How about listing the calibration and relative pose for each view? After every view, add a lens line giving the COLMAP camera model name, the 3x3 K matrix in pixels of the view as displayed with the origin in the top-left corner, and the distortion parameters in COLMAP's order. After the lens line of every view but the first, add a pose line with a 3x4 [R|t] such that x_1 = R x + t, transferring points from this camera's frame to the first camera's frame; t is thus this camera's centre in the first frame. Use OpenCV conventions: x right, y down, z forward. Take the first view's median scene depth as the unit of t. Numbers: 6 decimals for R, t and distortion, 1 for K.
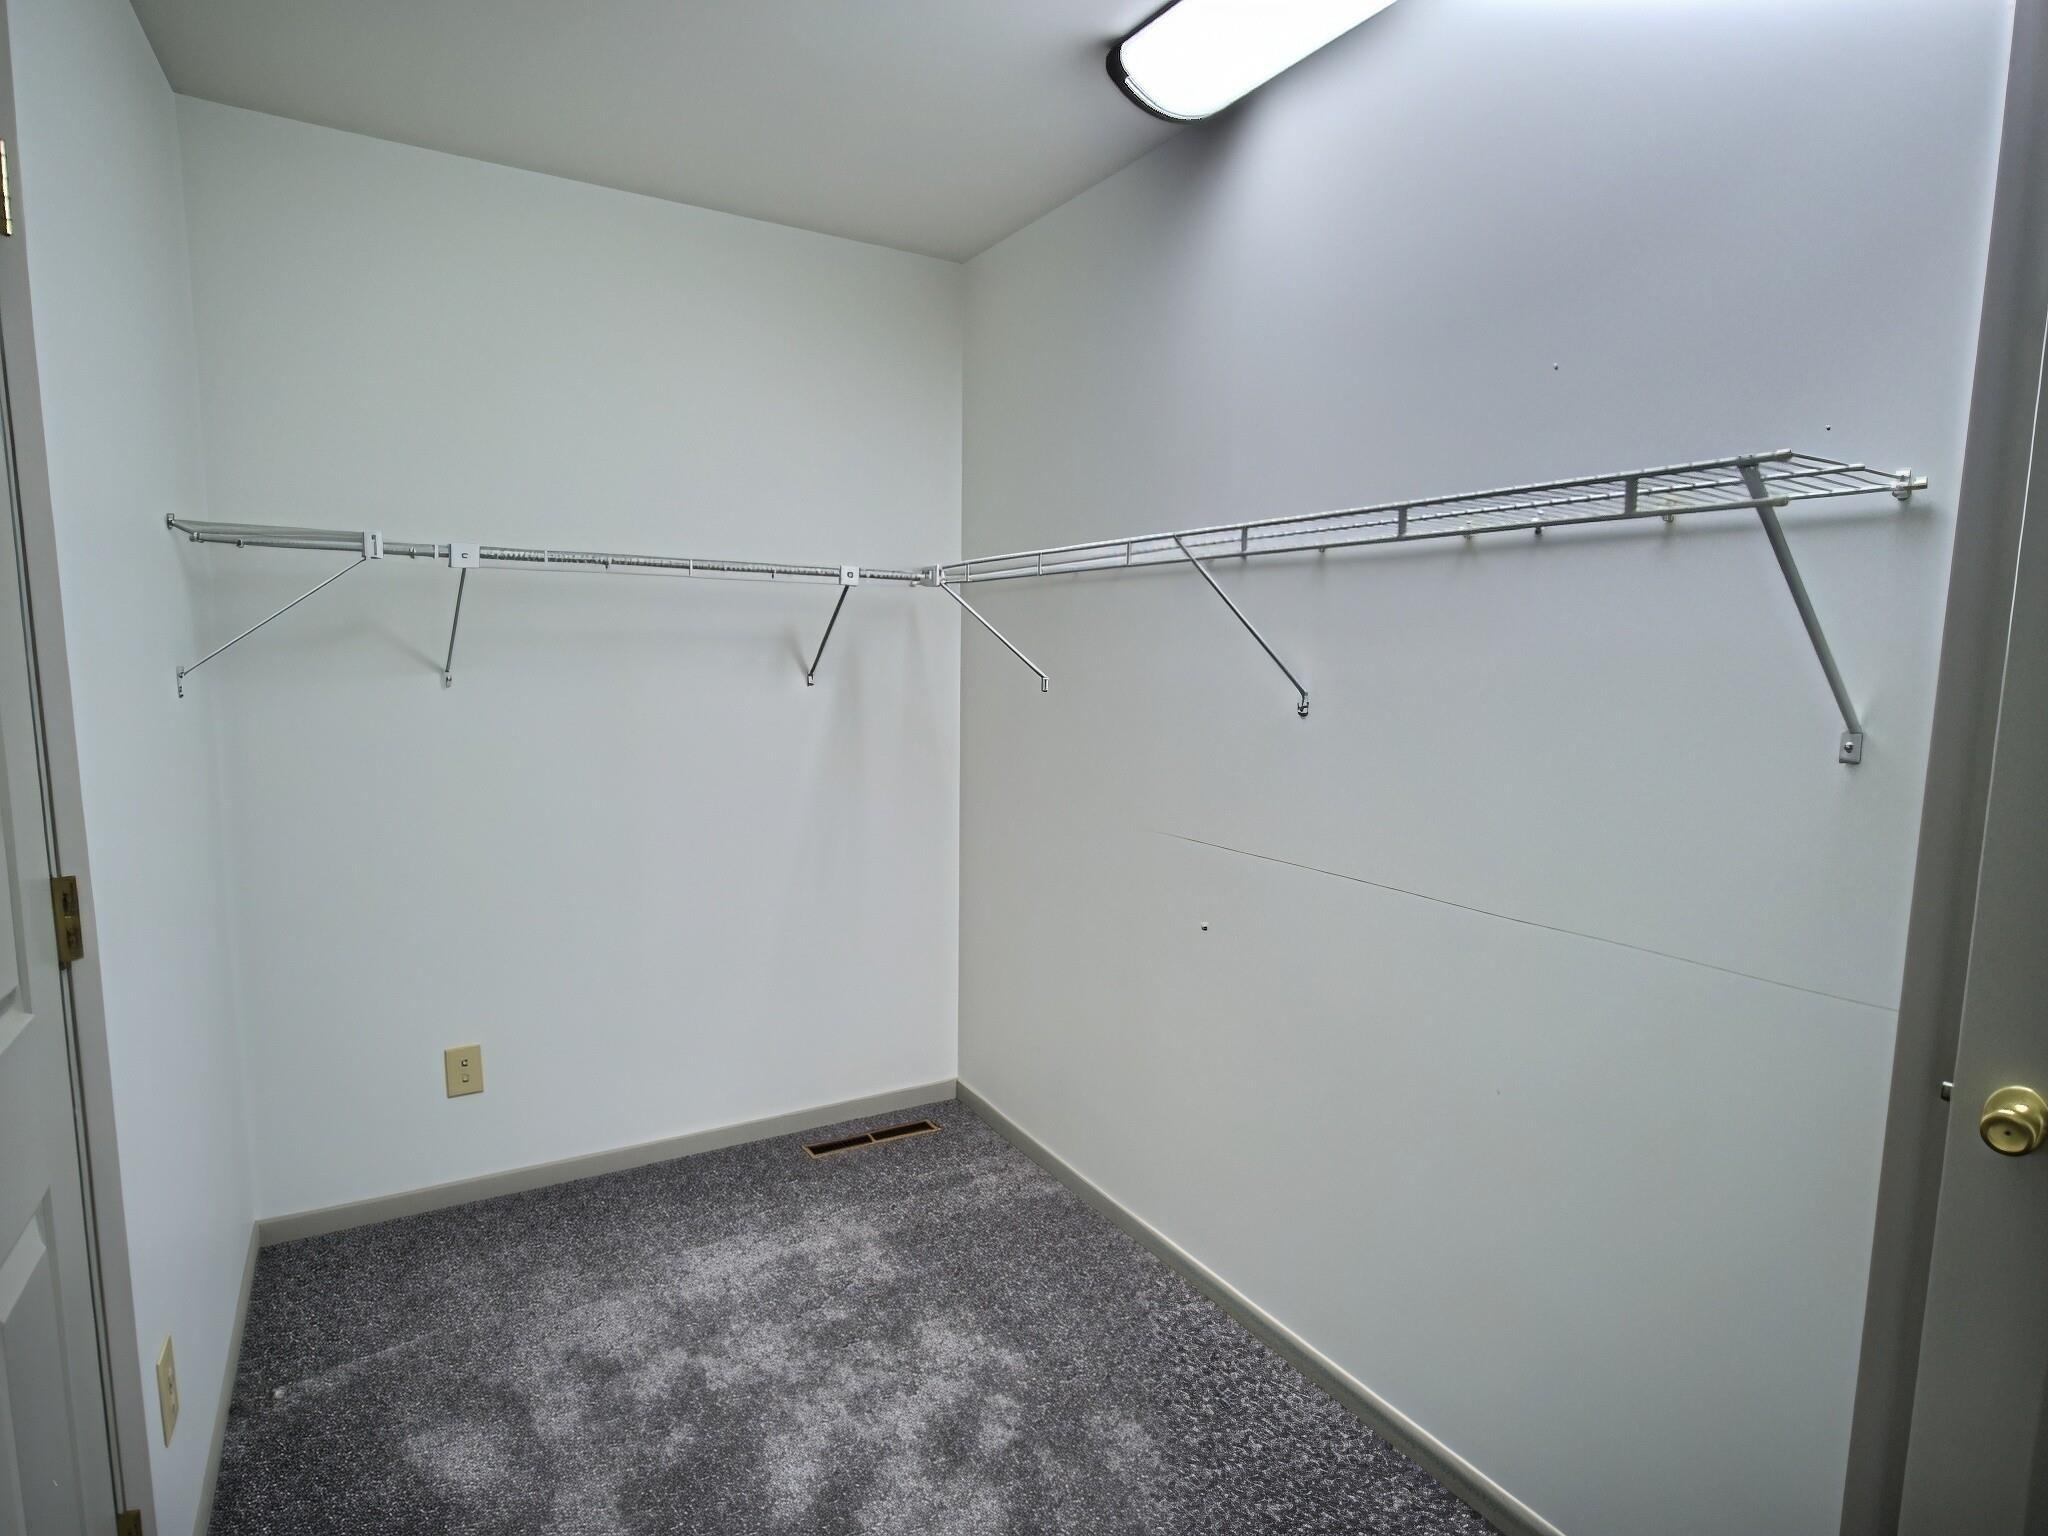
lens RADIAL K [[1088.0, 0, 1028.7], [0, 1088.0, 773.5], [0, 0, 1]] dist [-0.001050, -0.001243]
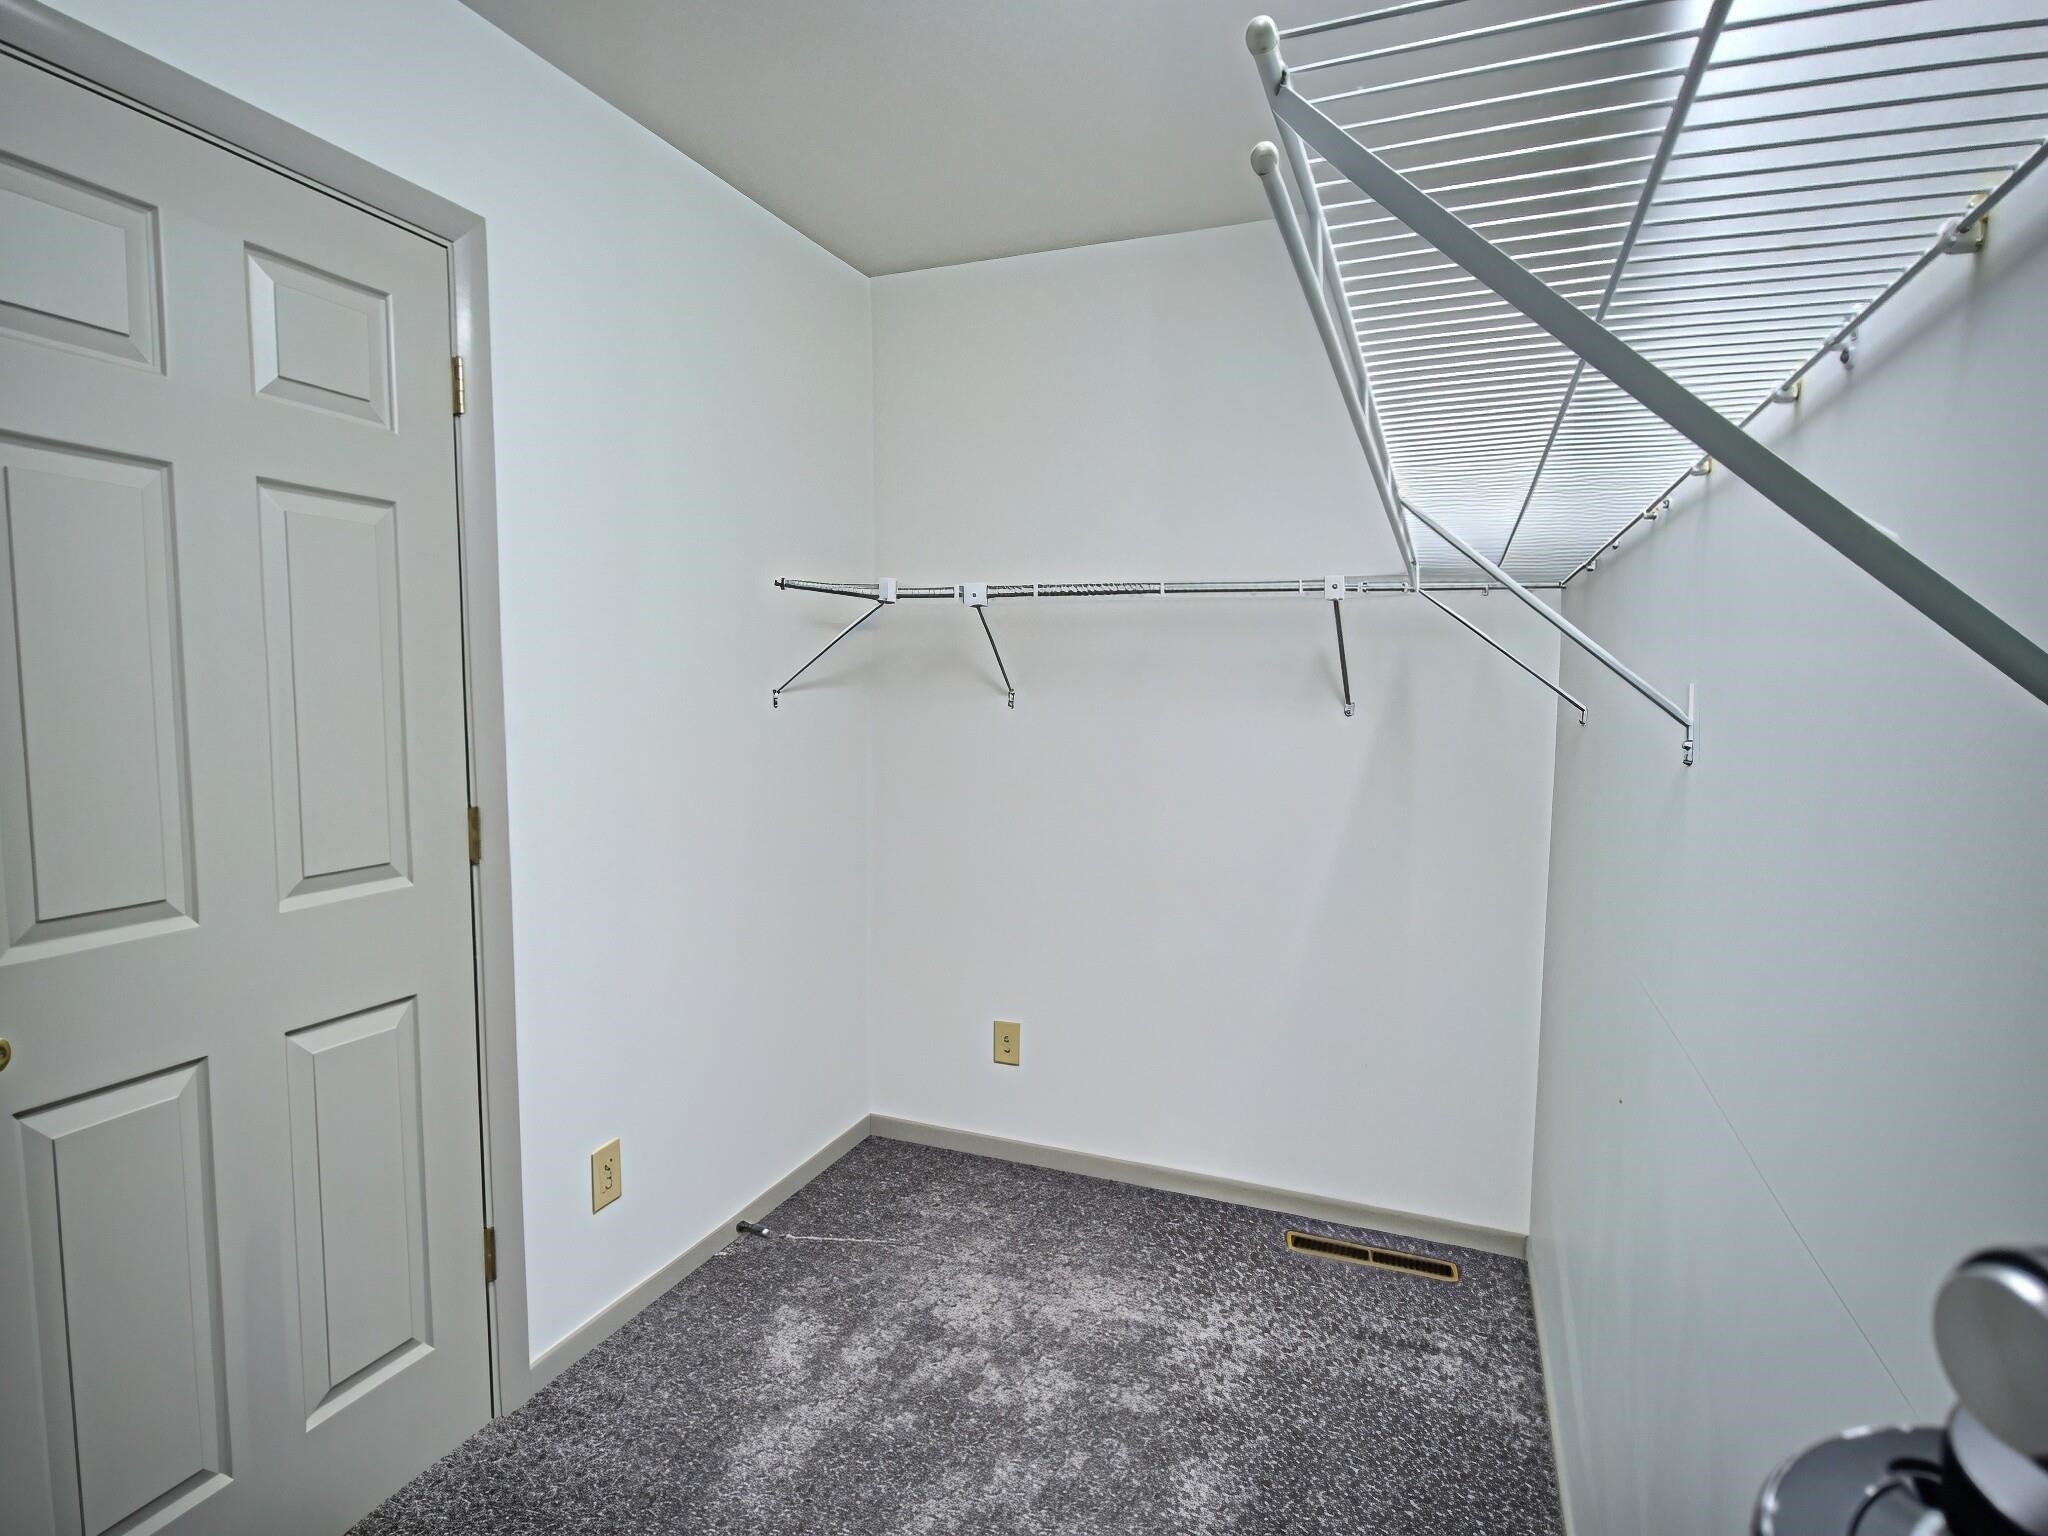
lens RADIAL K [[1088.0, 0, 1026.2], [0, 1088.0, 769.9], [0, 0, 1]] dist [-0.001050, -0.001243]
pose [[0.612464, 0.055564, -0.788543, 0.416218], [-0.094888, 0.995482, -0.003554, -0.012057], [0.784783, 0.077000, 0.614969, 0.311583]]
